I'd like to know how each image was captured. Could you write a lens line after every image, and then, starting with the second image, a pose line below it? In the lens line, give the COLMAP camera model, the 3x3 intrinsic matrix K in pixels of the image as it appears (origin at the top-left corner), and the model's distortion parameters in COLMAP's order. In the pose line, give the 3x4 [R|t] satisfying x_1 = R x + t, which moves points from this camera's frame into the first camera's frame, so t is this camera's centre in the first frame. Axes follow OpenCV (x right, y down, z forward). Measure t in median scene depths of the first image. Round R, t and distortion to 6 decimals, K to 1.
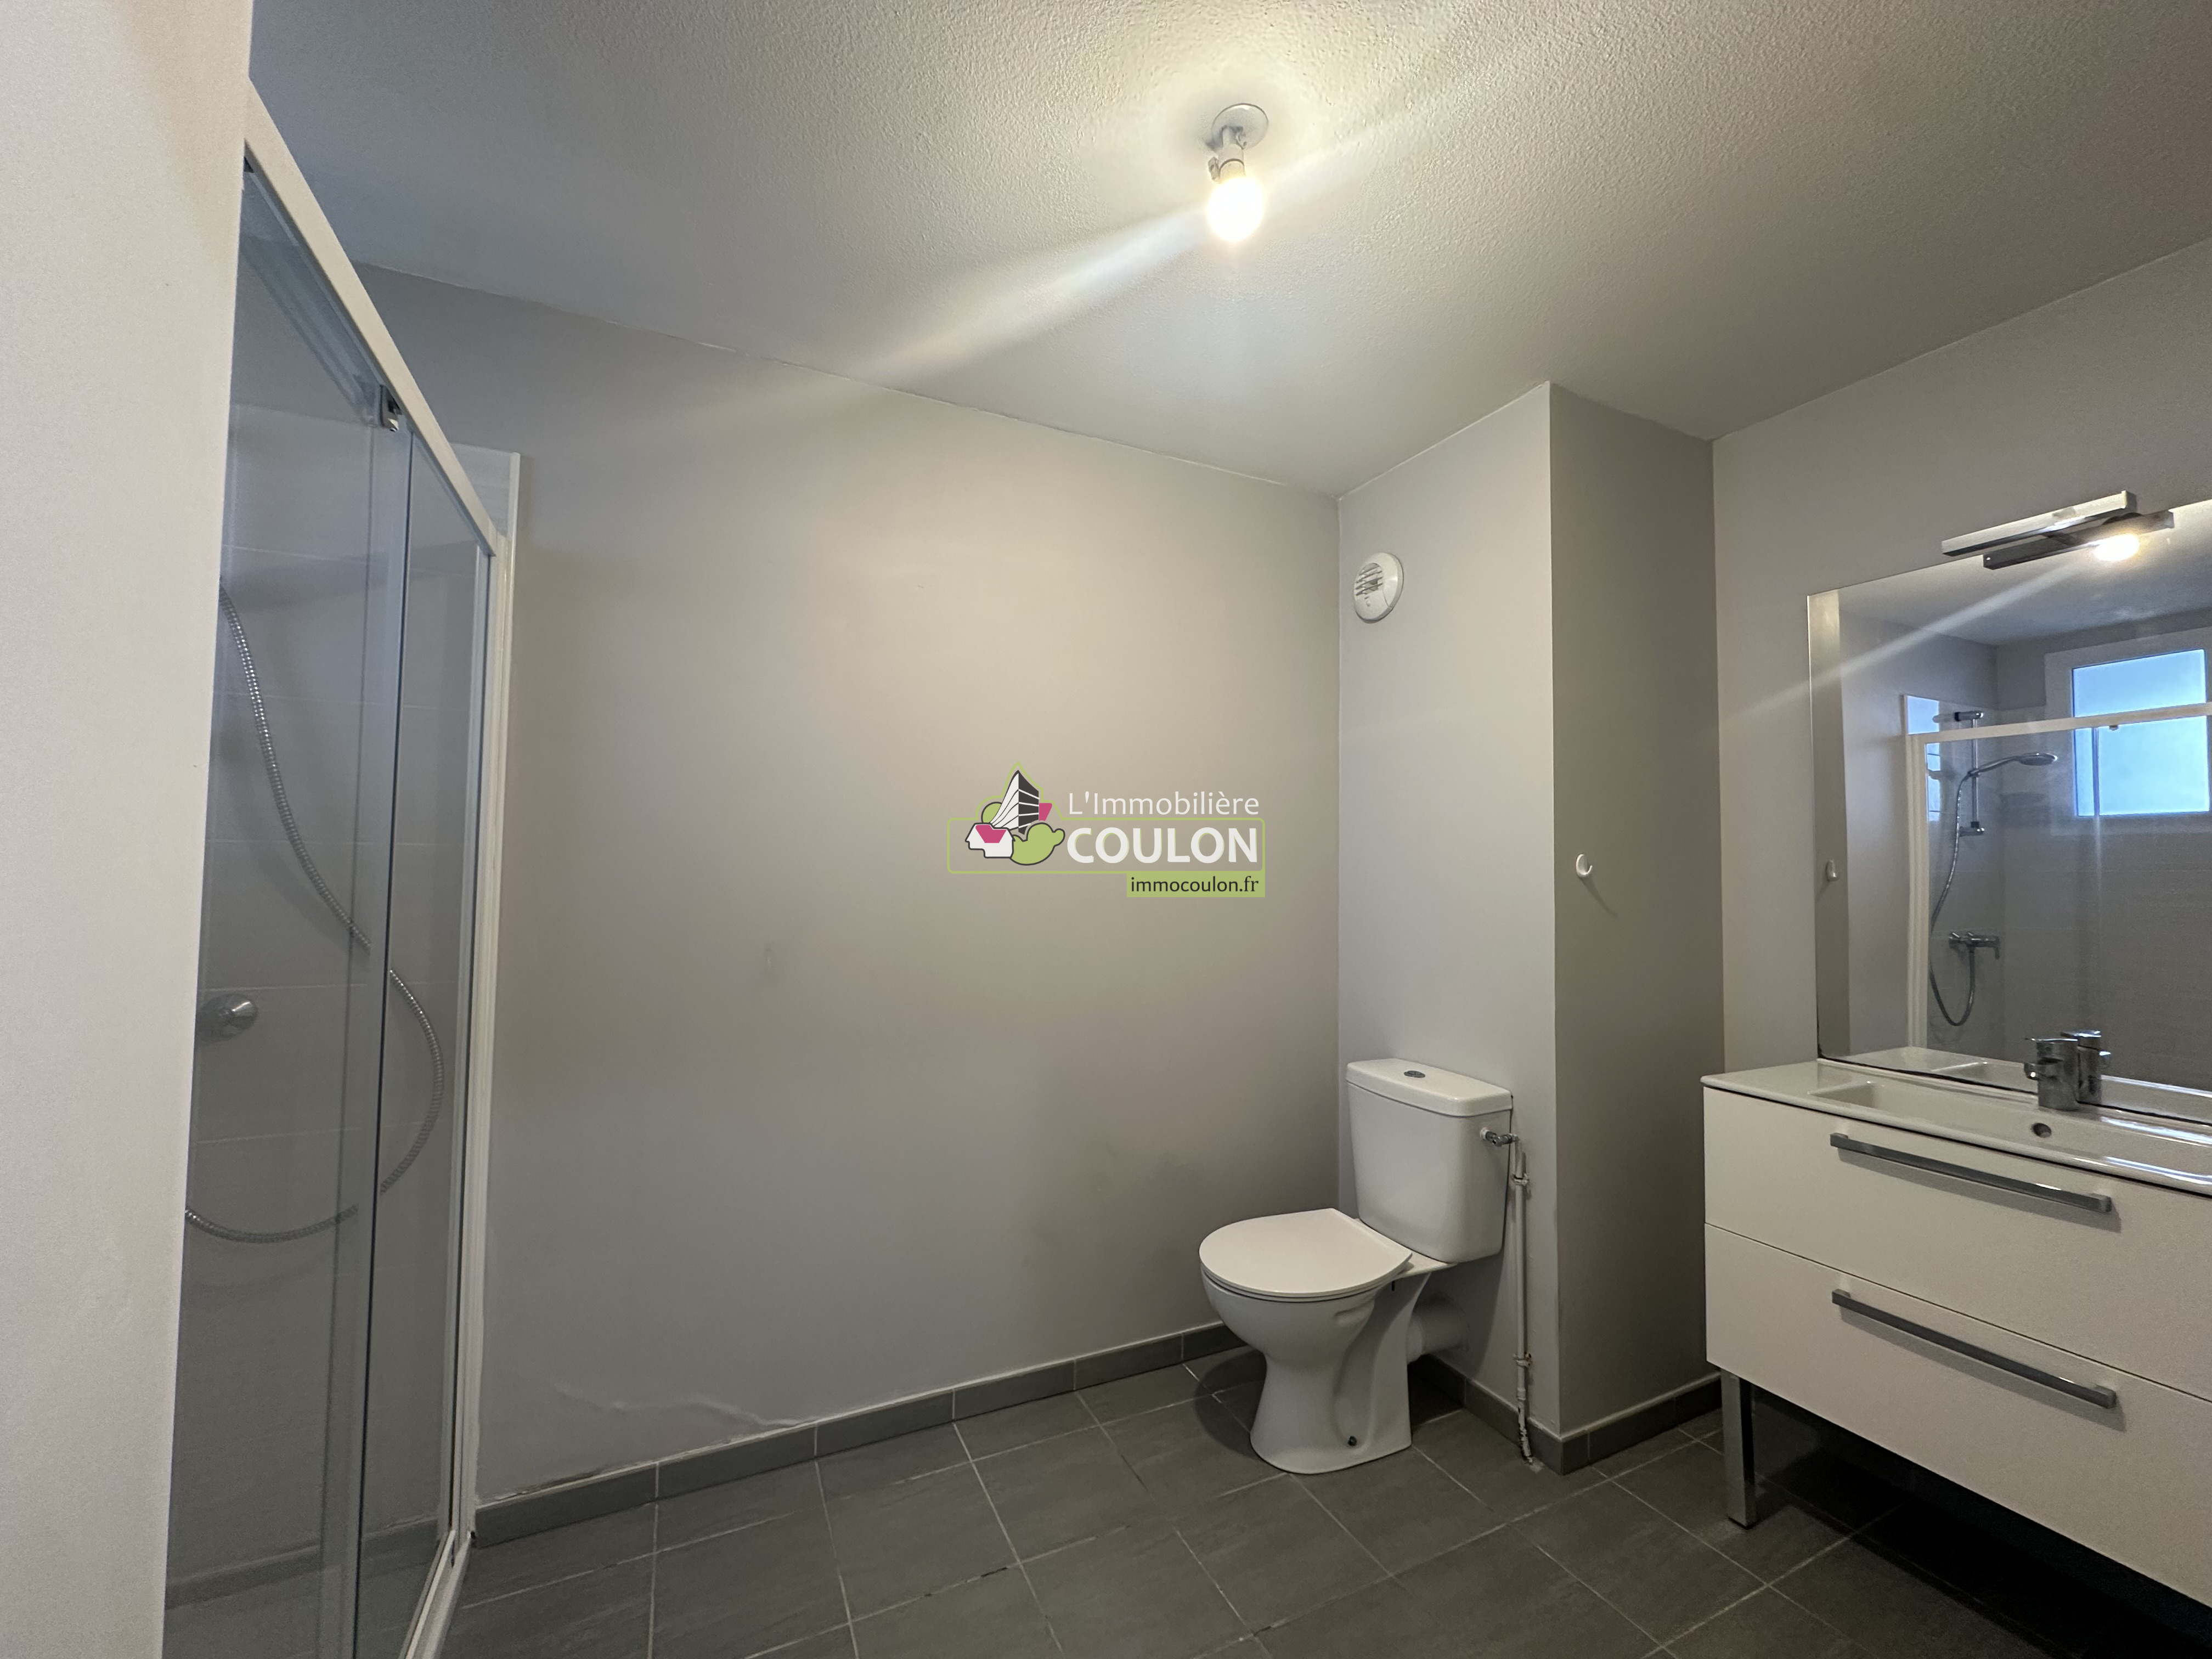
lens RADIAL K [[882.1, 0, 1106.7], [0, 882.1, 829.1], [0, 0, 1]] dist [-0.001585, -0.000814]
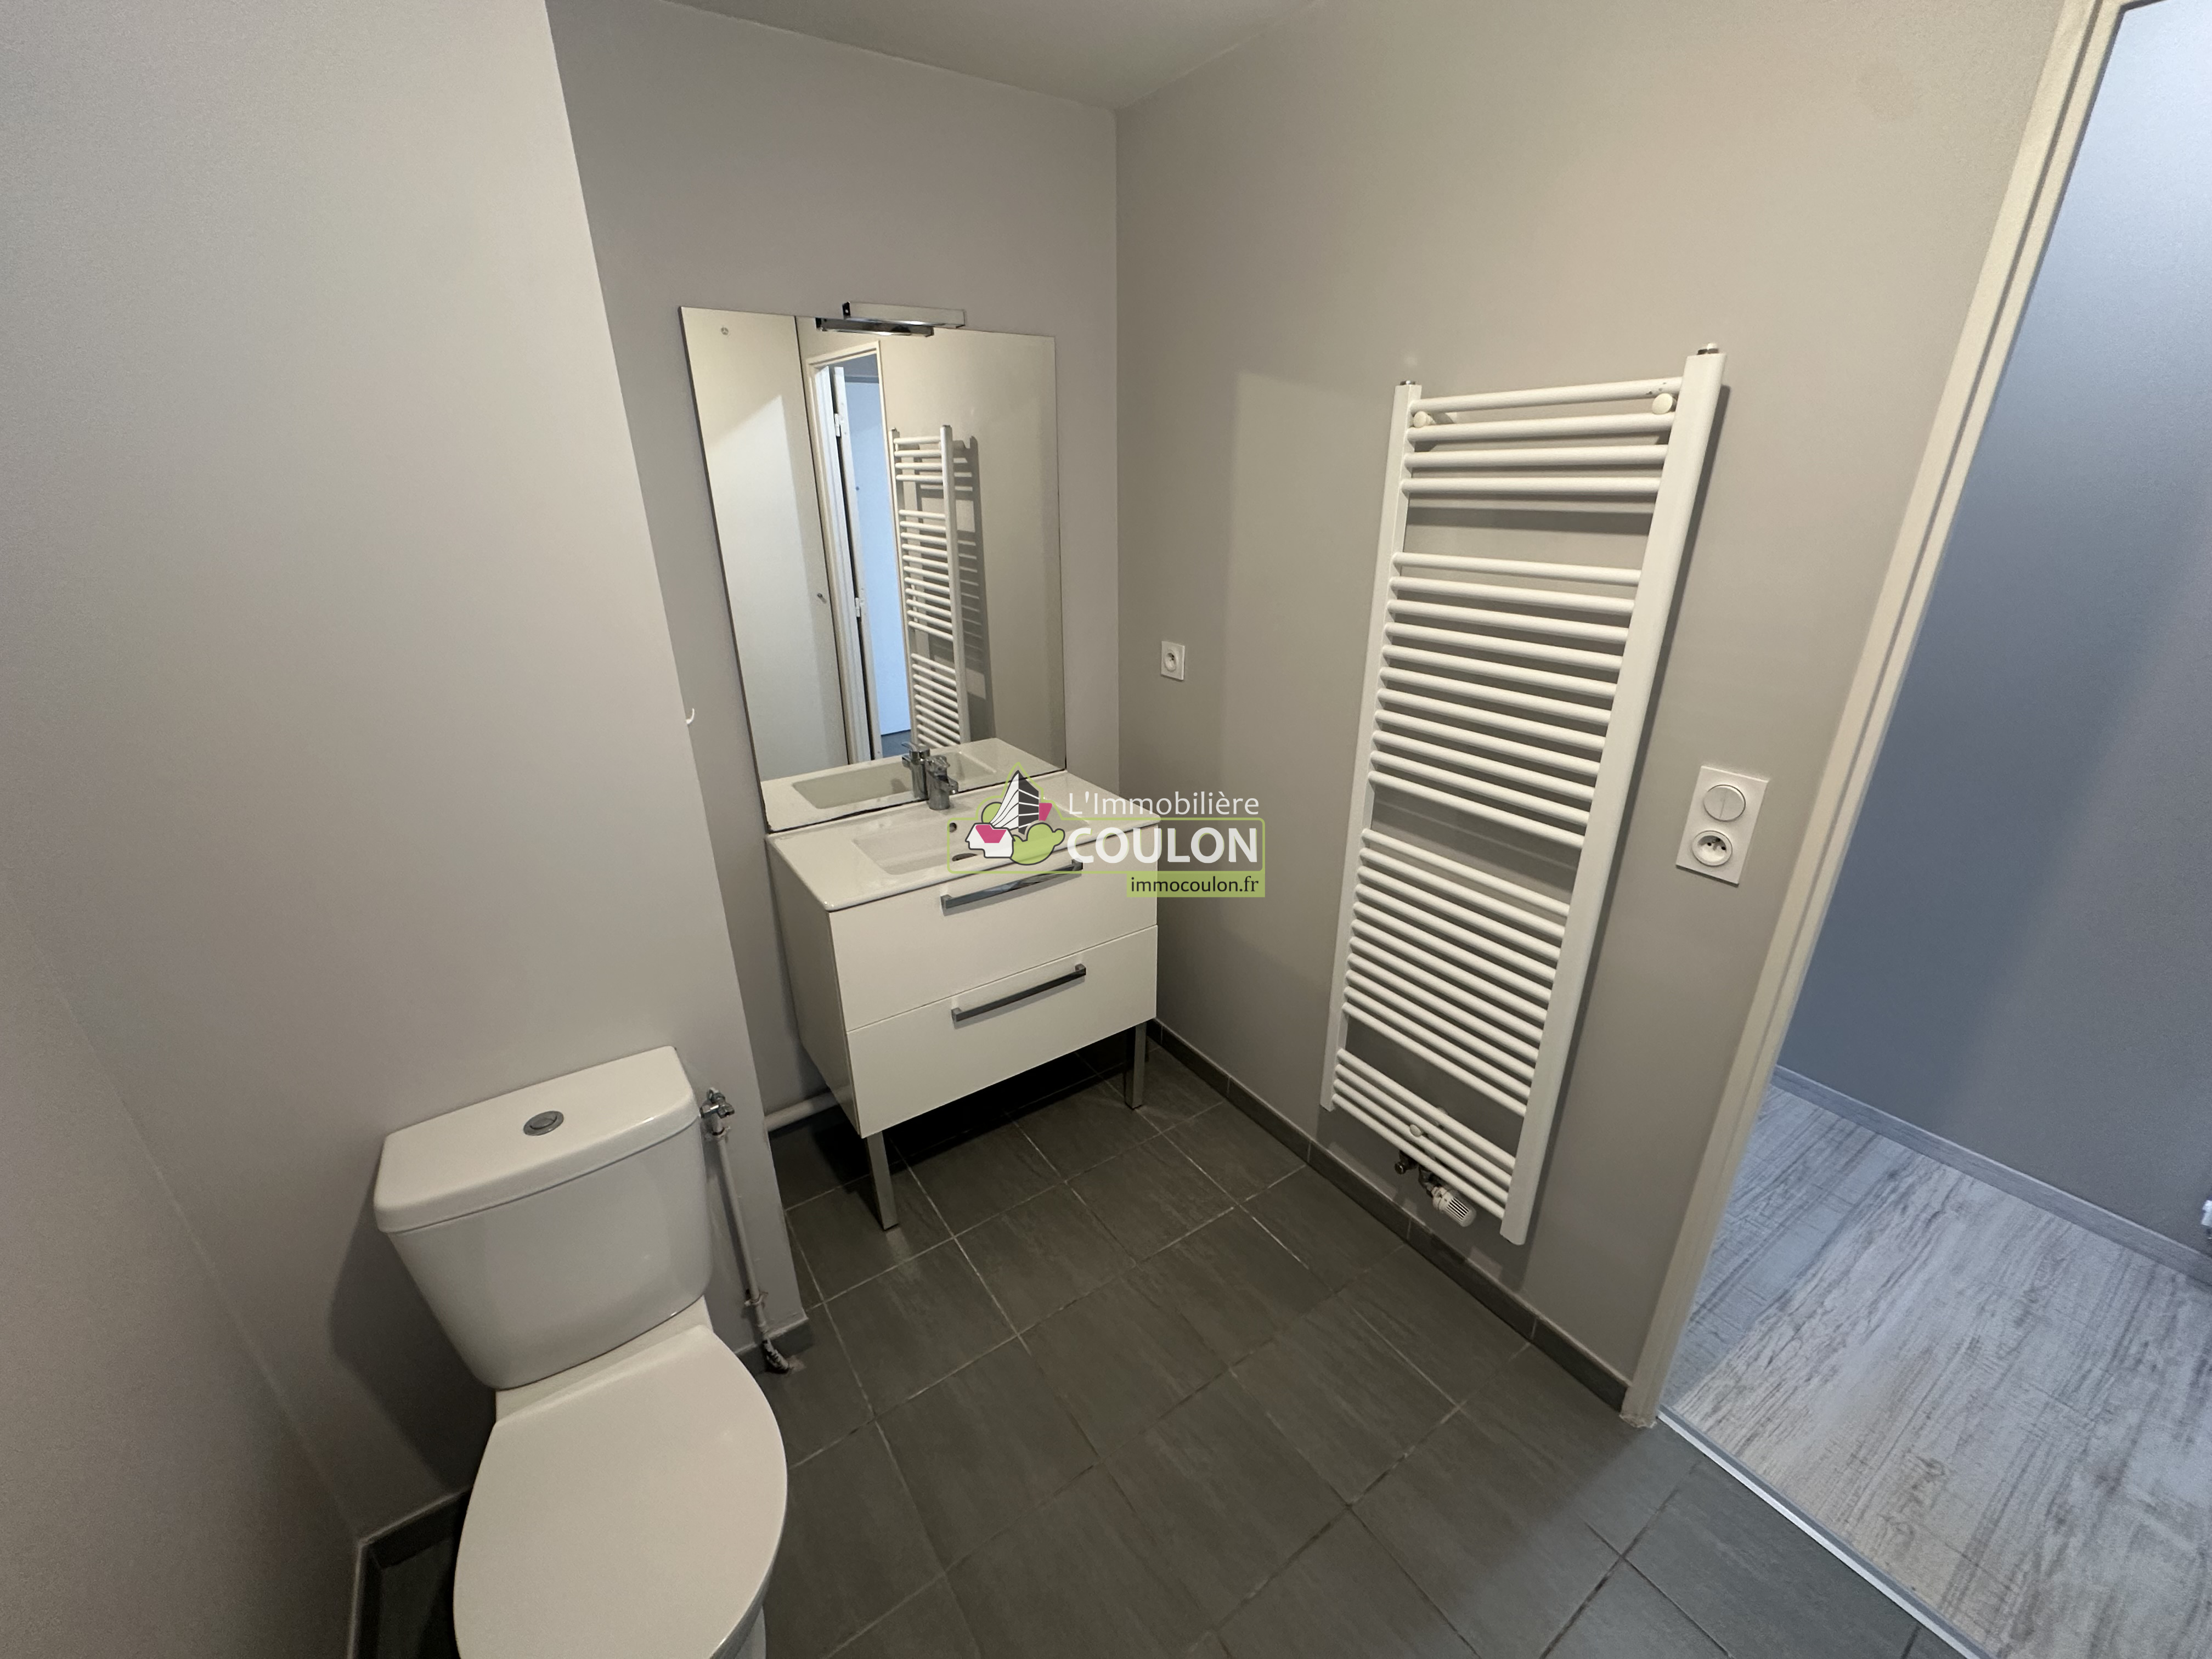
lens RADIAL K [[882.1, 0, 1105.4], [0, 882.1, 836.9], [0, 0, 1]] dist [-0.001585, -0.000814]
pose [[-0.158842, -0.373953, 0.913744, -0.223367], [-0.030199, 0.926902, 0.374087, -0.159488], [-0.986842, 0.031826, -0.158524, 0.907243]]
